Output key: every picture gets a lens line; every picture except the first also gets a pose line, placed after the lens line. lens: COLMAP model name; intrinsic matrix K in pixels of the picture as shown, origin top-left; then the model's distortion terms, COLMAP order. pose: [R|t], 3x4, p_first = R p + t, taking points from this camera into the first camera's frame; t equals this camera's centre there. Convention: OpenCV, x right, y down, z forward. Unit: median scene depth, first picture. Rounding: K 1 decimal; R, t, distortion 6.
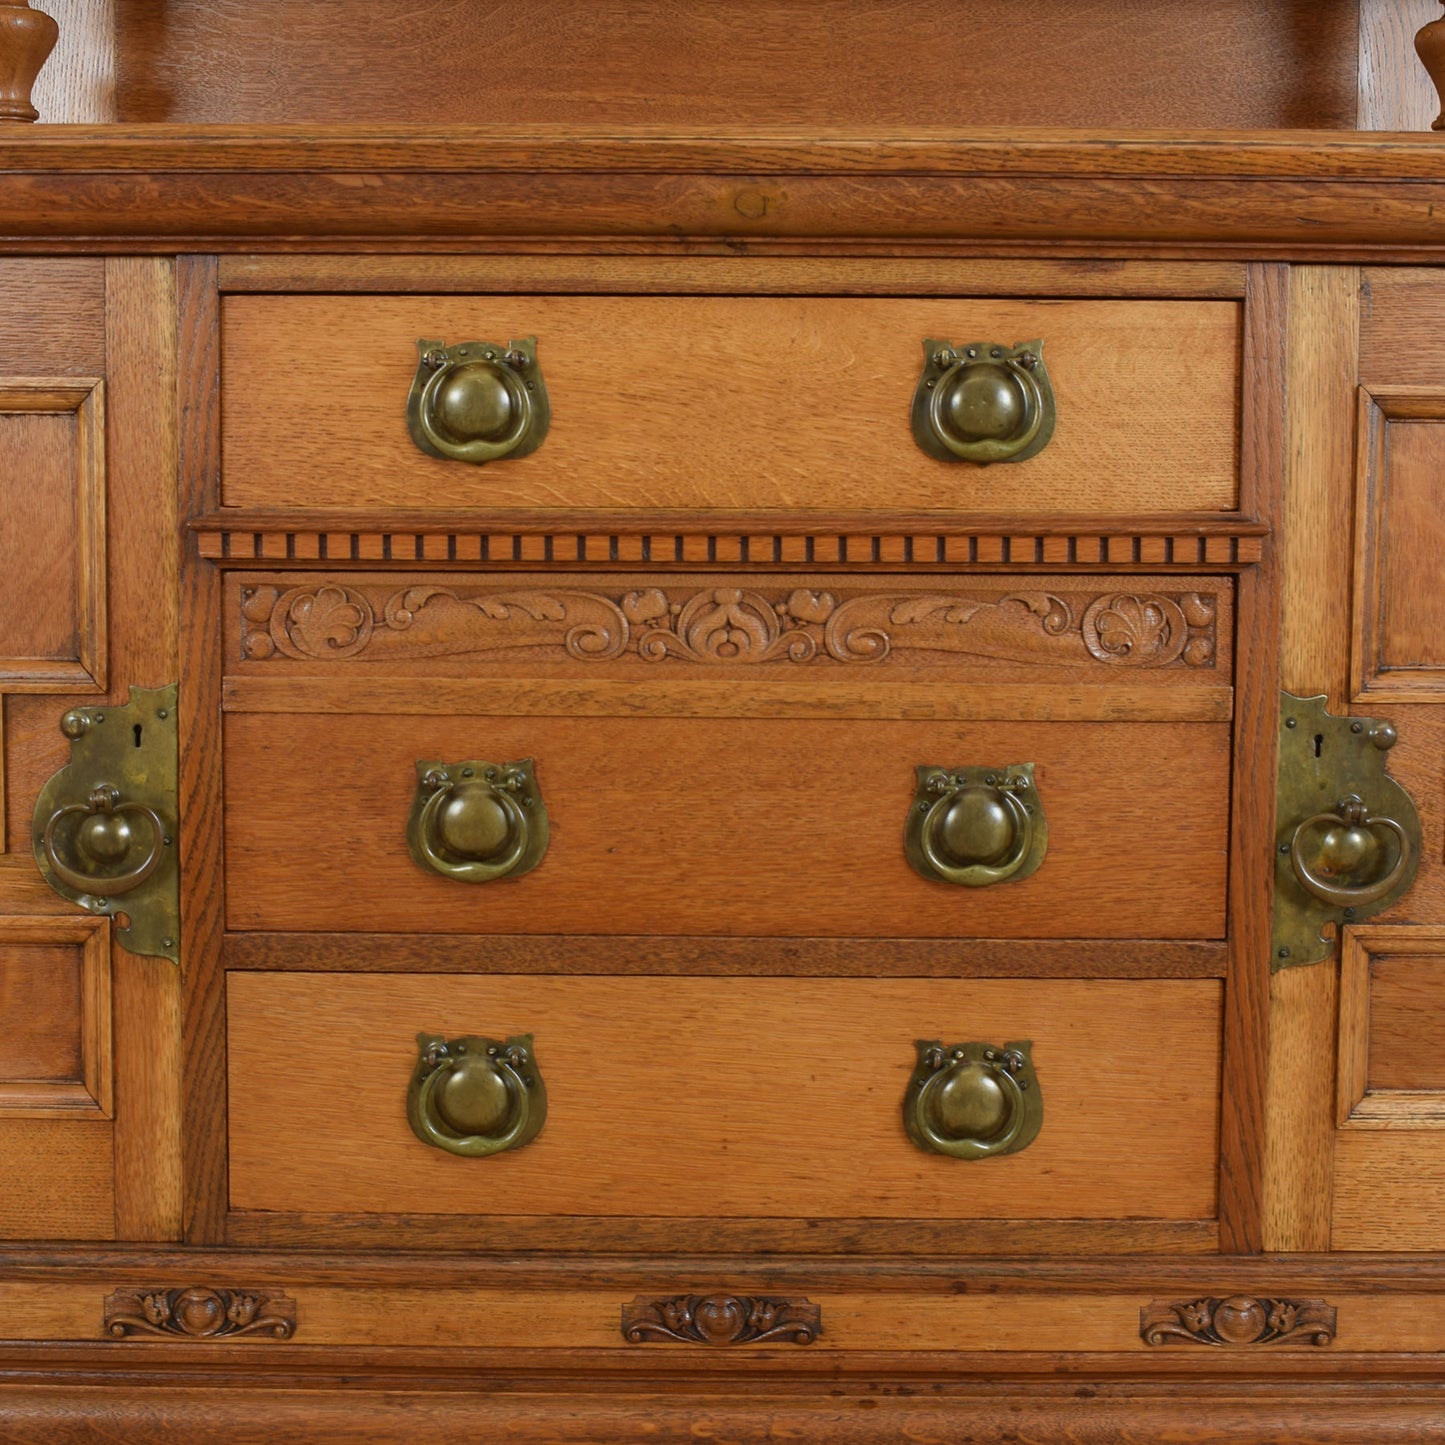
lens RADIAL K [[2462.3, 0, 716.1], [0, 2462.3, 724.4], [0, 0, 1]] dist [-0.065146, -0.026623]
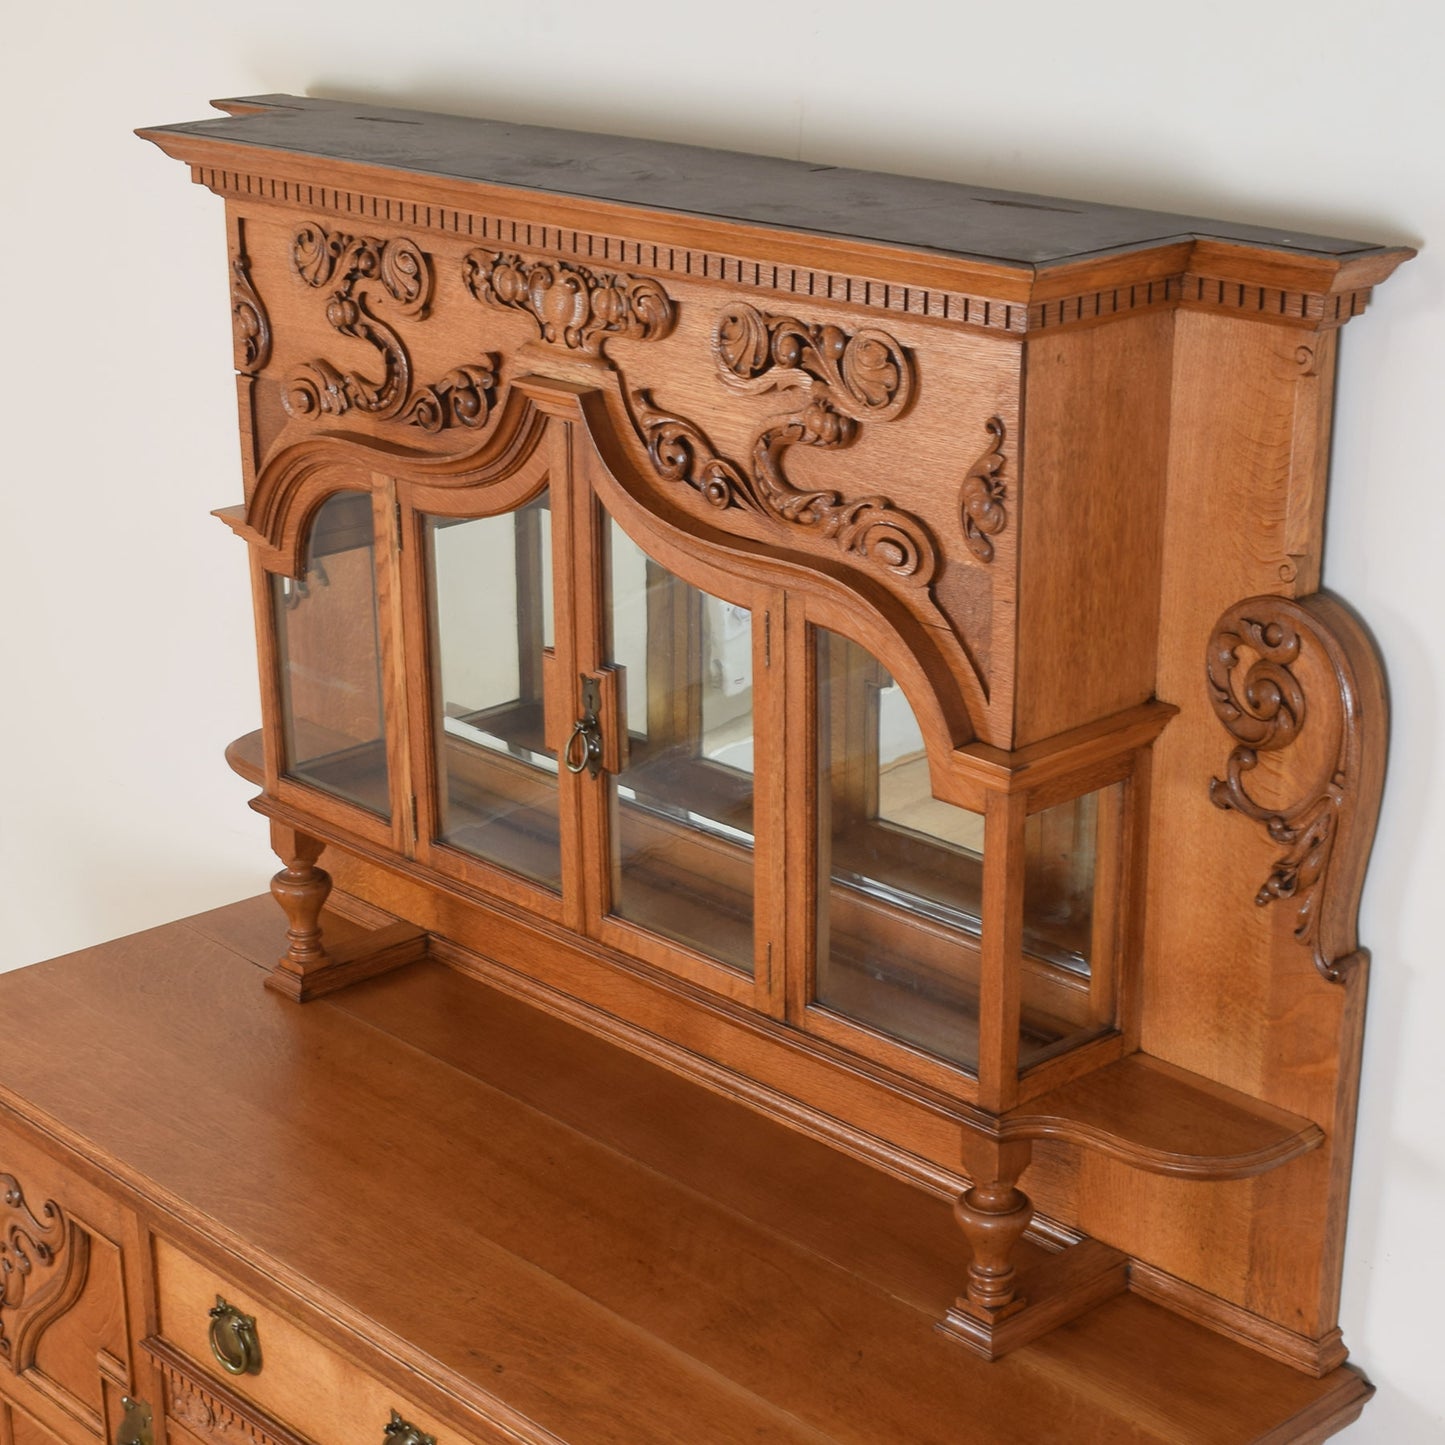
lens RADIAL K [[2823.2, 0, 655.4], [0, 2823.2, 857.2], [0, 0, 1]] dist [-0.068721, -0.141536]
pose [[0.674337, 0.256478, -0.692452, 1.371077], [-0.058300, 0.953307, 0.296321, -1.045364], [0.736119, -0.159450, 0.657803, -0.036192]]
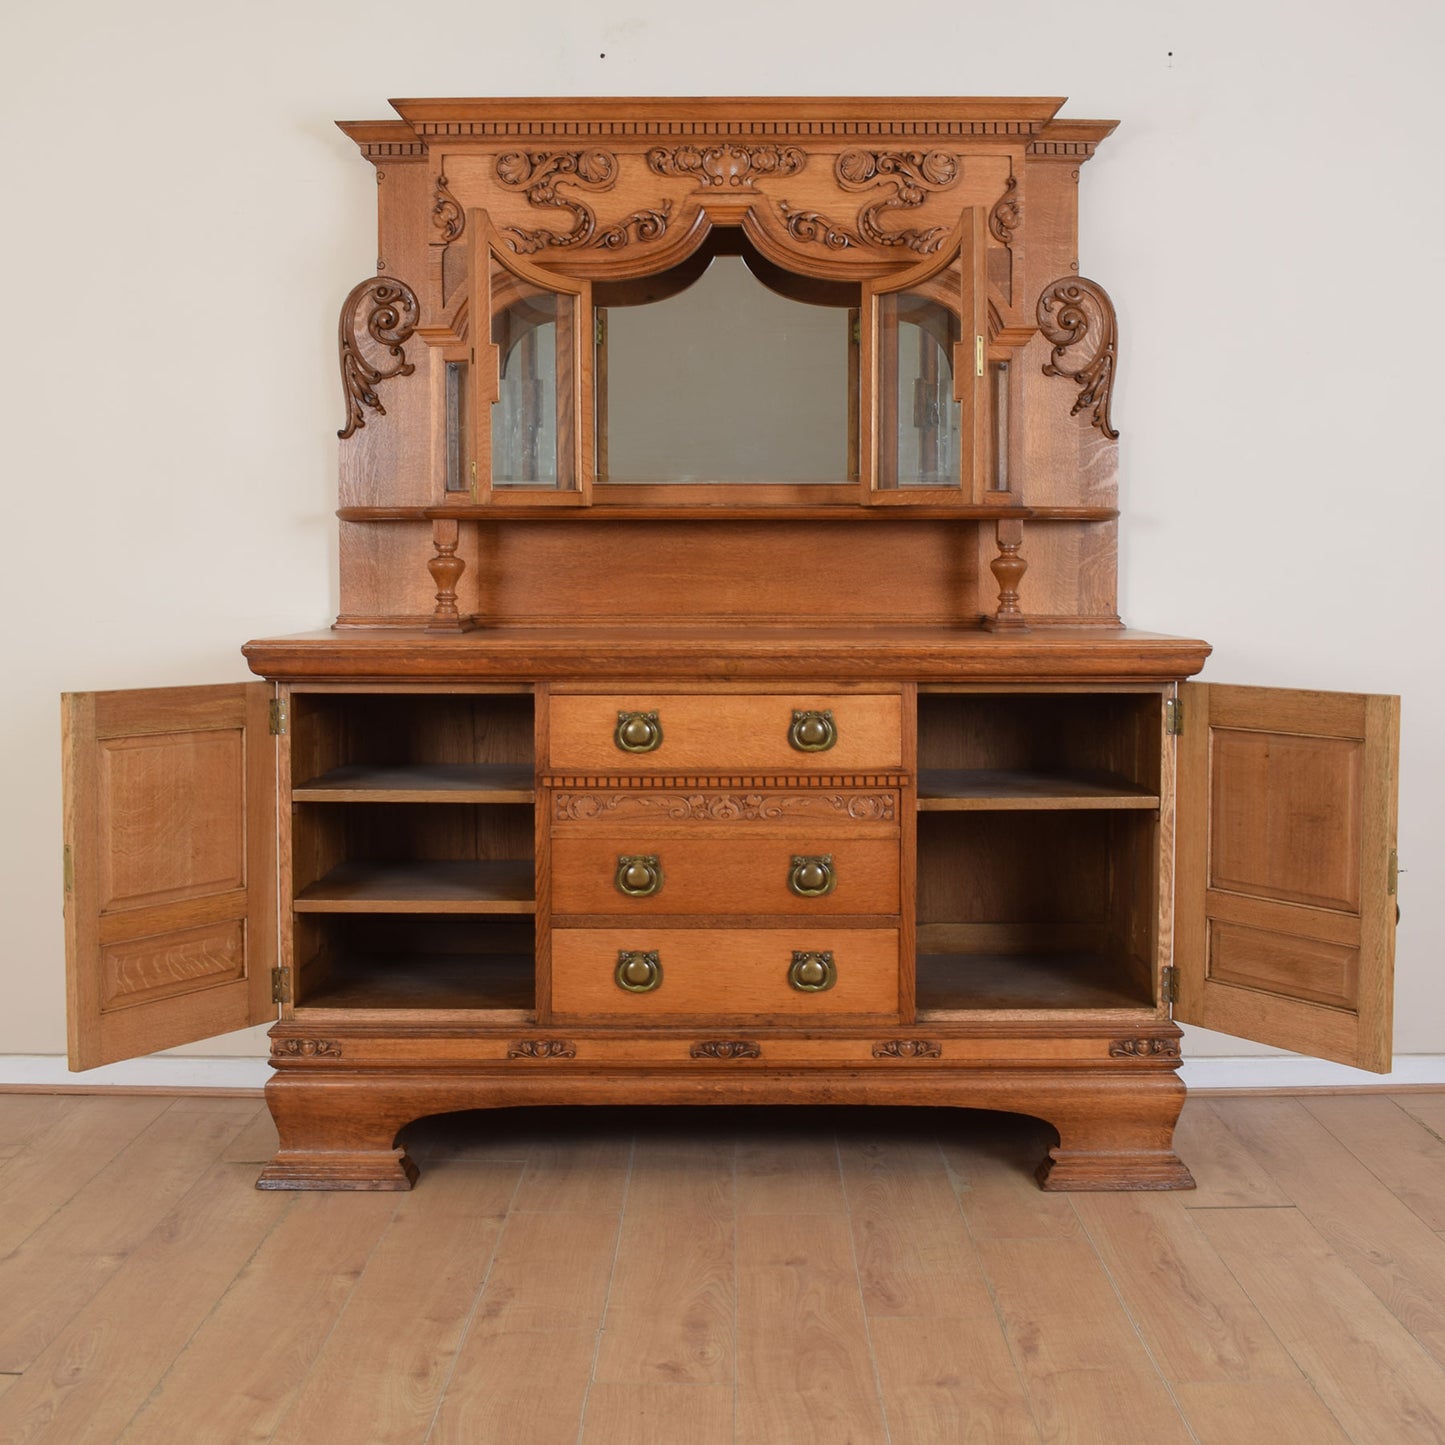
lens RADIAL K [[1910.1, 0, 729.0], [0, 1910.1, 662.1], [0, 0, 1]] dist [-0.085027, -0.020122]
pose [[0.999965, -0.008403, 0.000137, 0.010214], [0.008401, 0.998996, -0.043997, -0.111082], [0.000232, 0.043997, 0.999032, -1.242141]]
